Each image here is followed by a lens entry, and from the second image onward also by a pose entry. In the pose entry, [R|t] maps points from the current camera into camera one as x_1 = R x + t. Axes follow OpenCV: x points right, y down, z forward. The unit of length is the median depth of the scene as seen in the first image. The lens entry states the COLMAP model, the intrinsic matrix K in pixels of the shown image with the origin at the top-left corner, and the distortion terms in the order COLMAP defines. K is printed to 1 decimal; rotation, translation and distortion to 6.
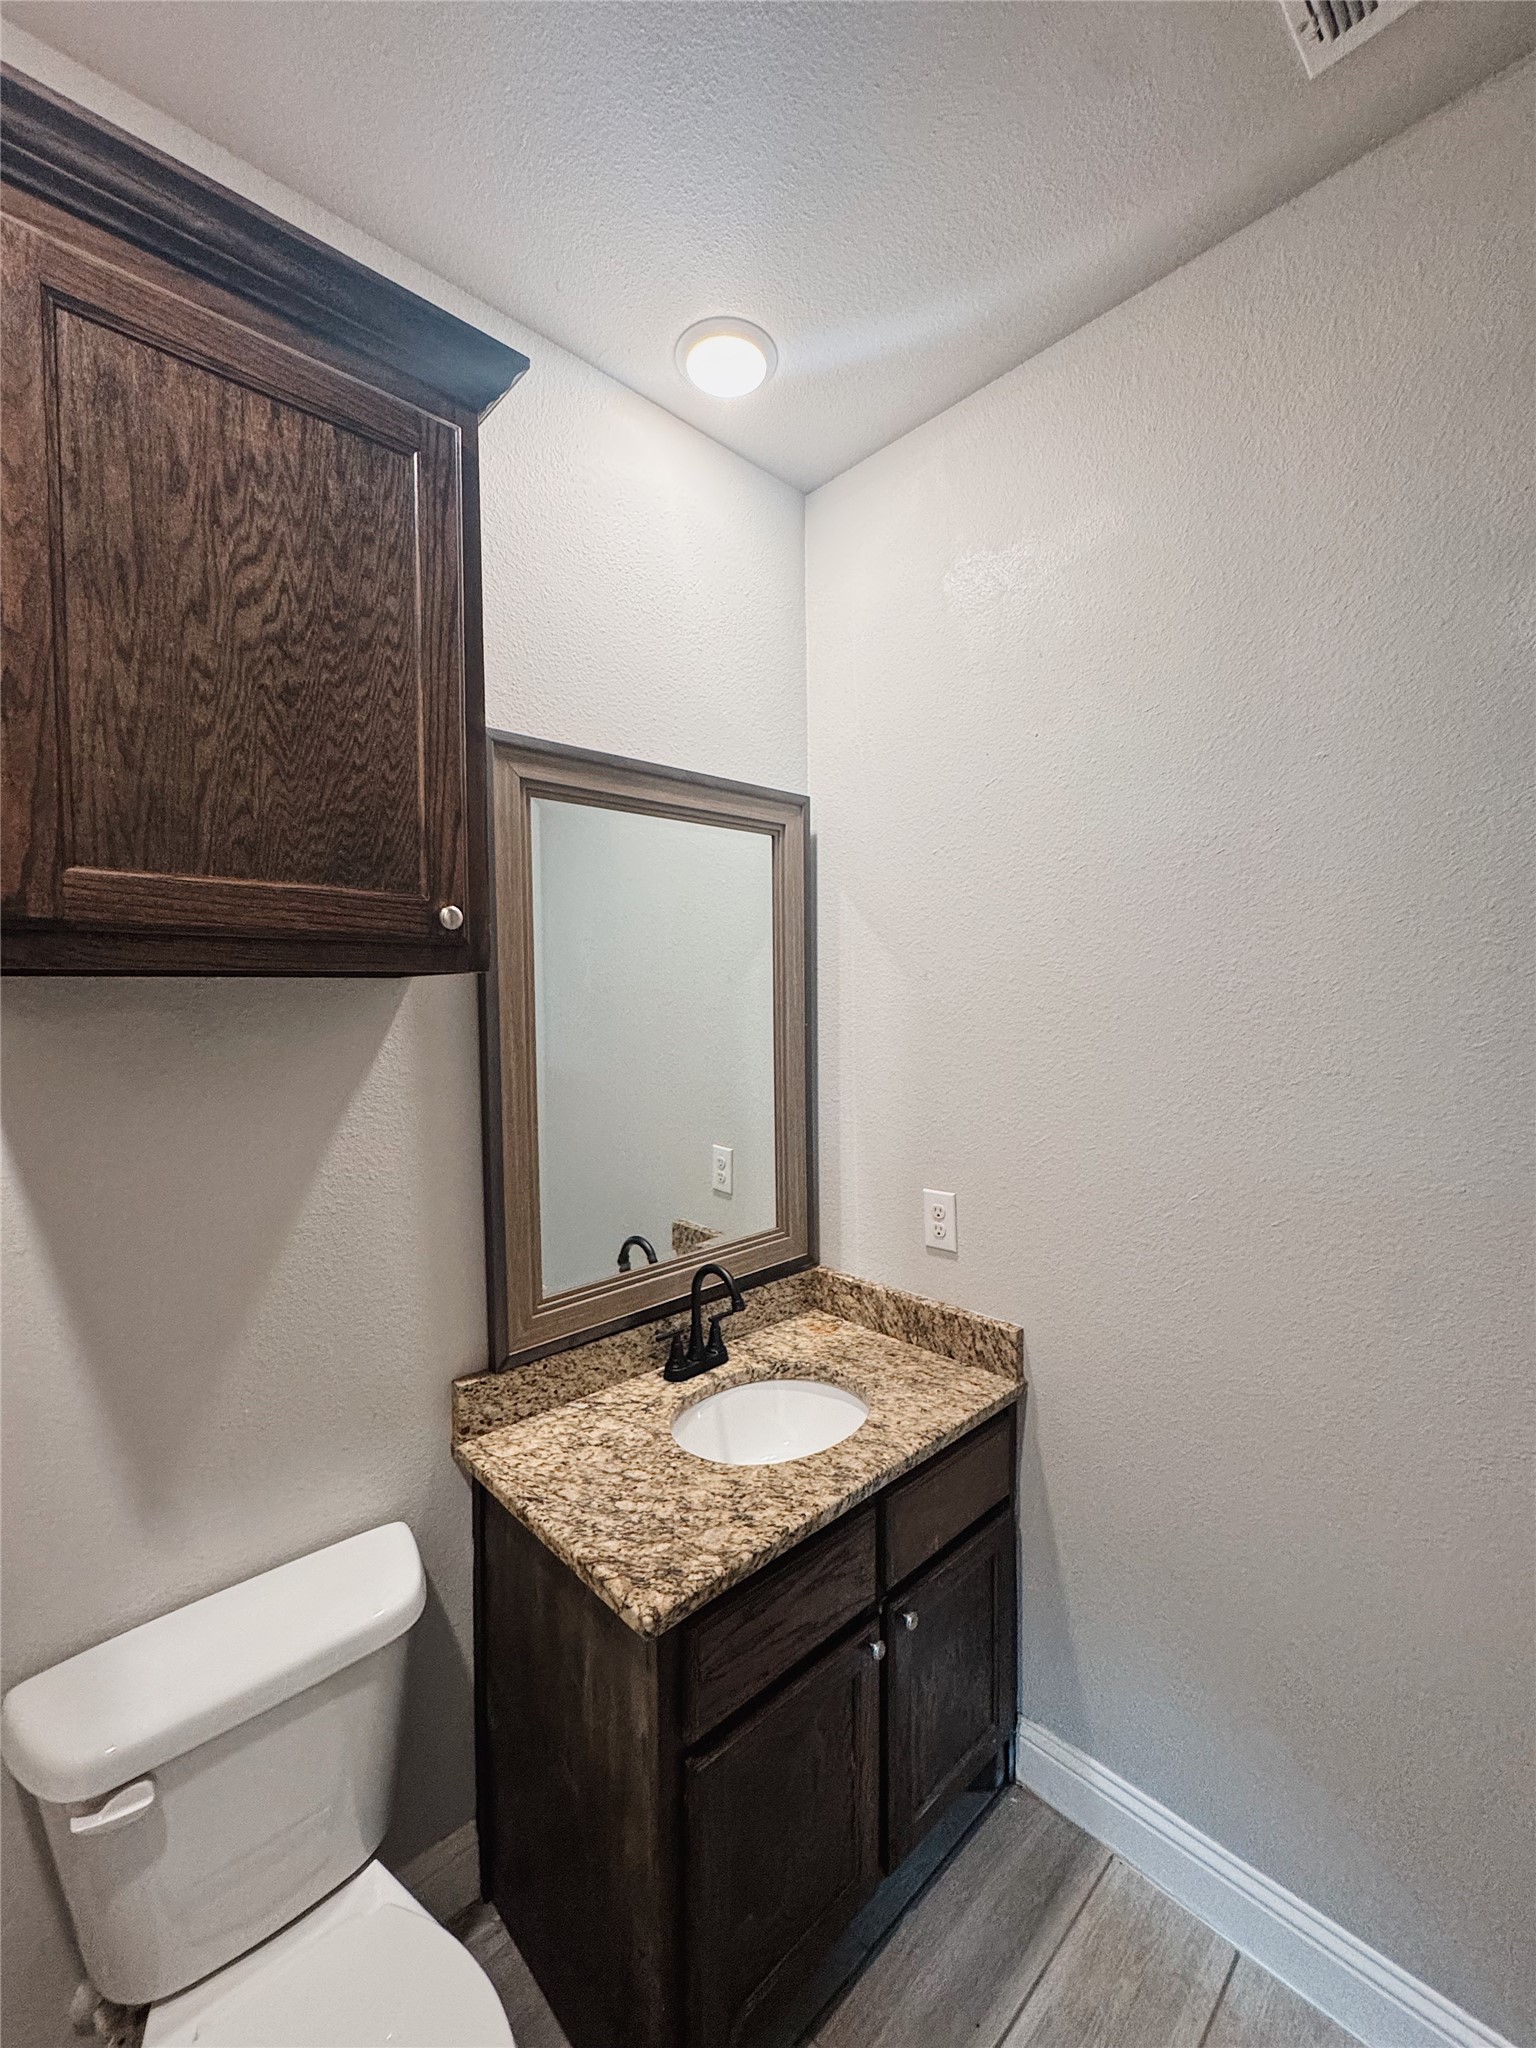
lens RADIAL K [[818.3, 0, 768.0], [0, 818.3, 1024.0], [0, 0, 1]] dist [-0.002067, 0.000121]
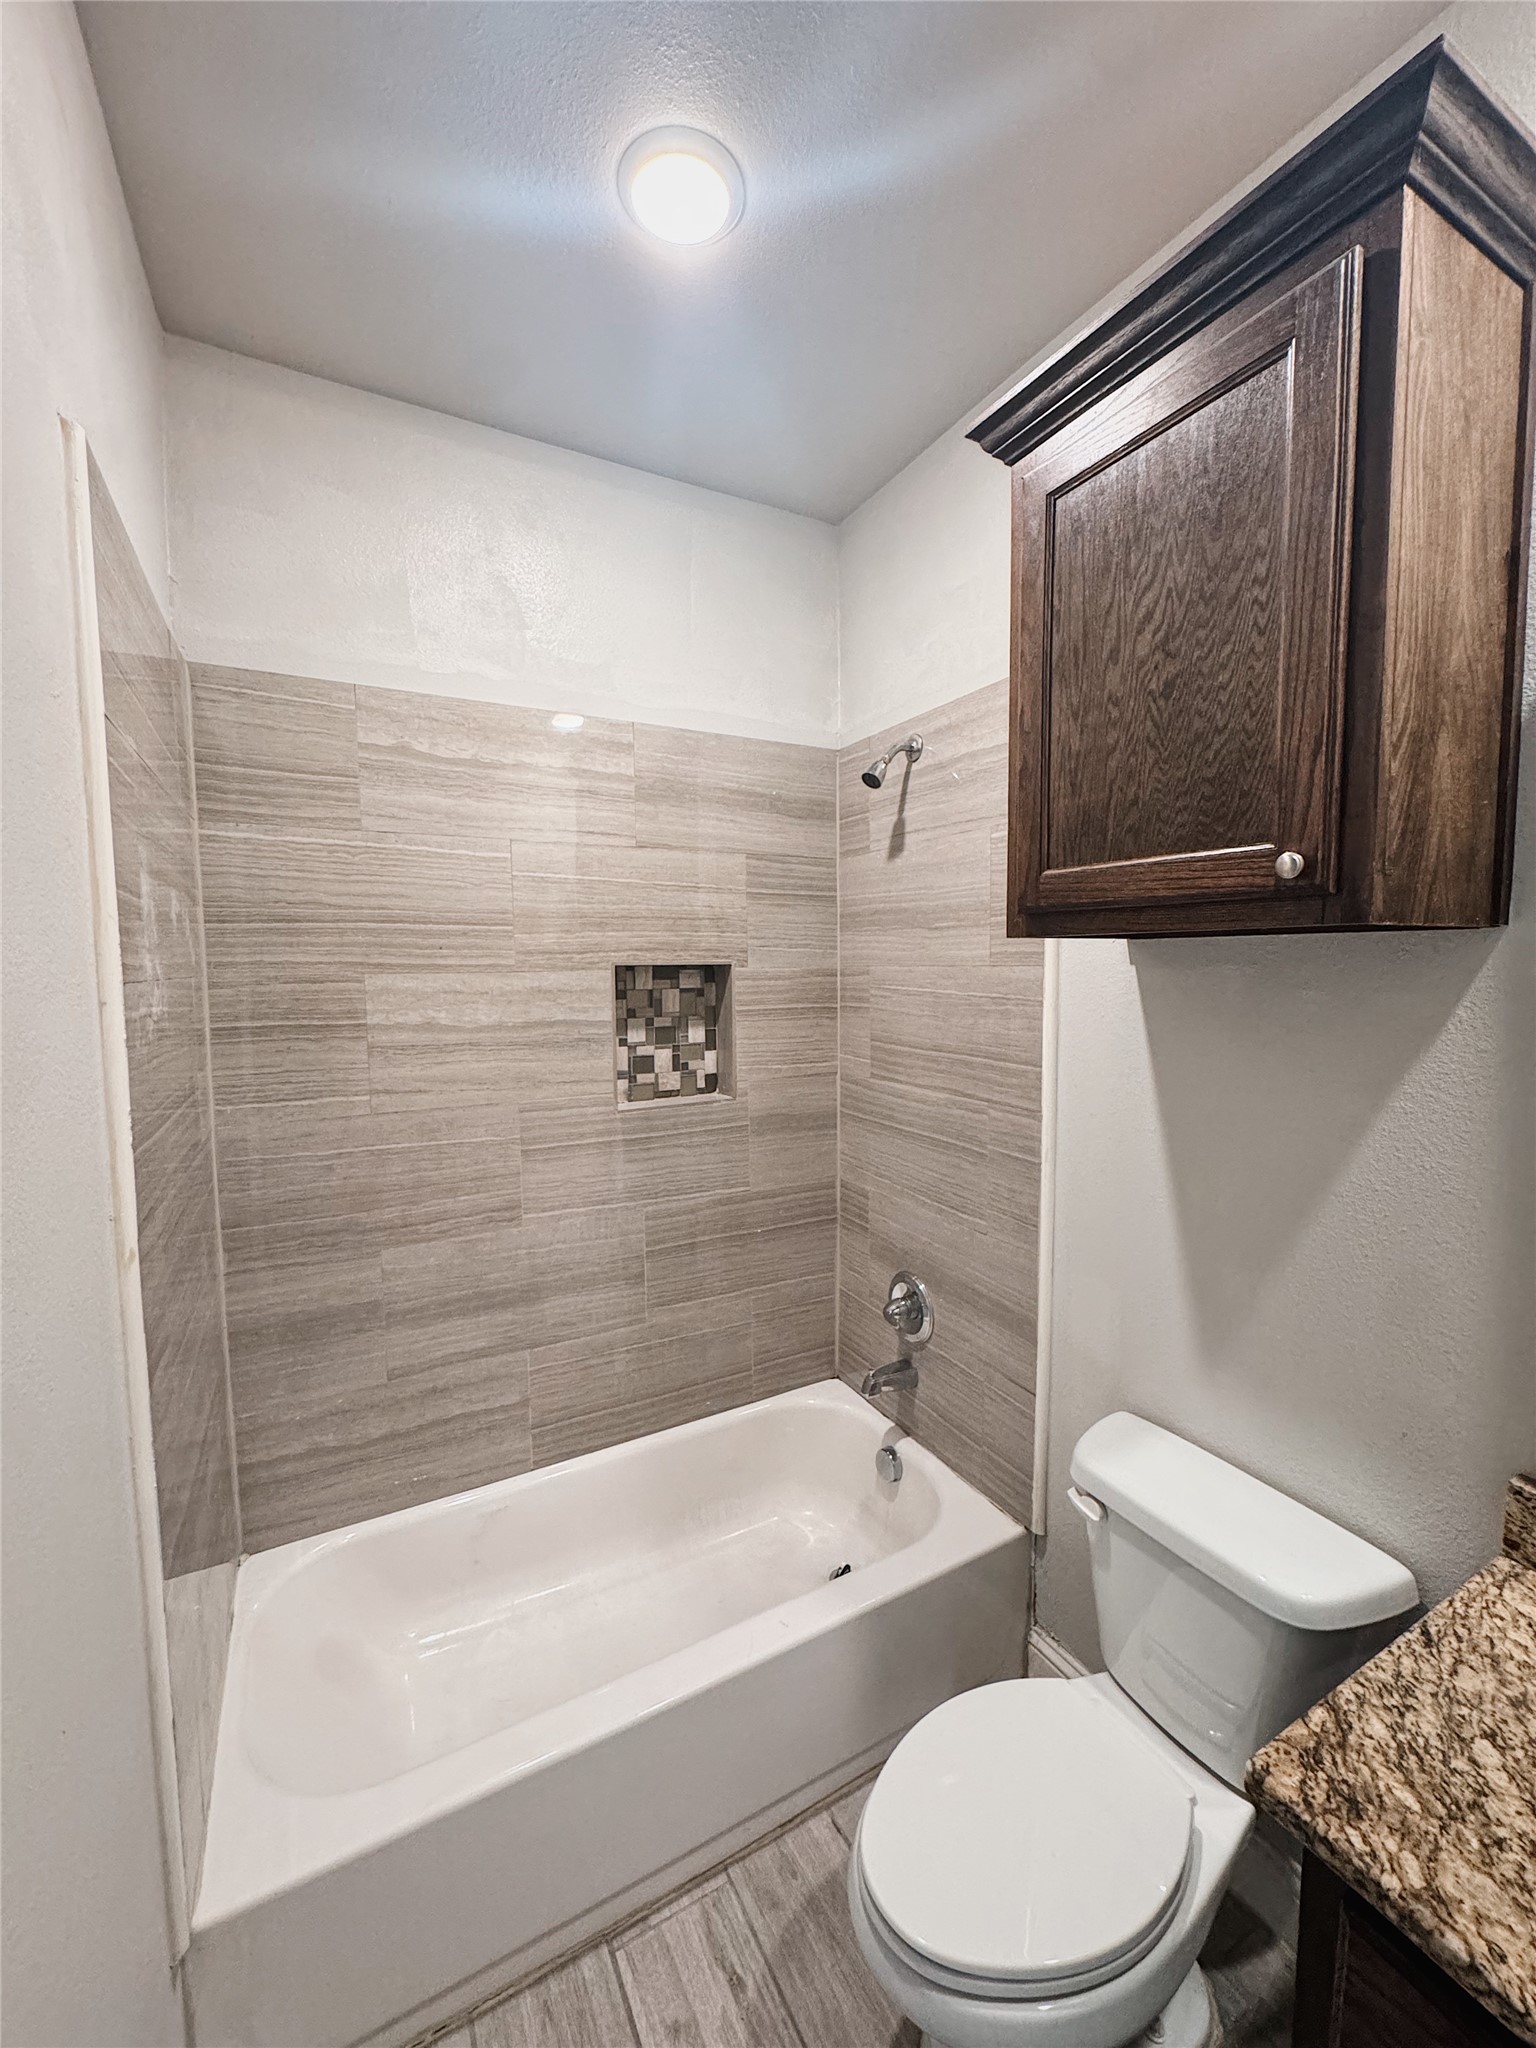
lens RADIAL K [[818.3, 0, 768.0], [0, 818.3, 1024.0], [0, 0, 1]] dist [-0.002067, 0.000121]
pose [[-0.256097, 0.090710, -0.962385, 0.614746], [-0.022207, 0.994772, 0.099672, -0.035004], [0.966396, 0.046897, -0.252744, 0.683553]]
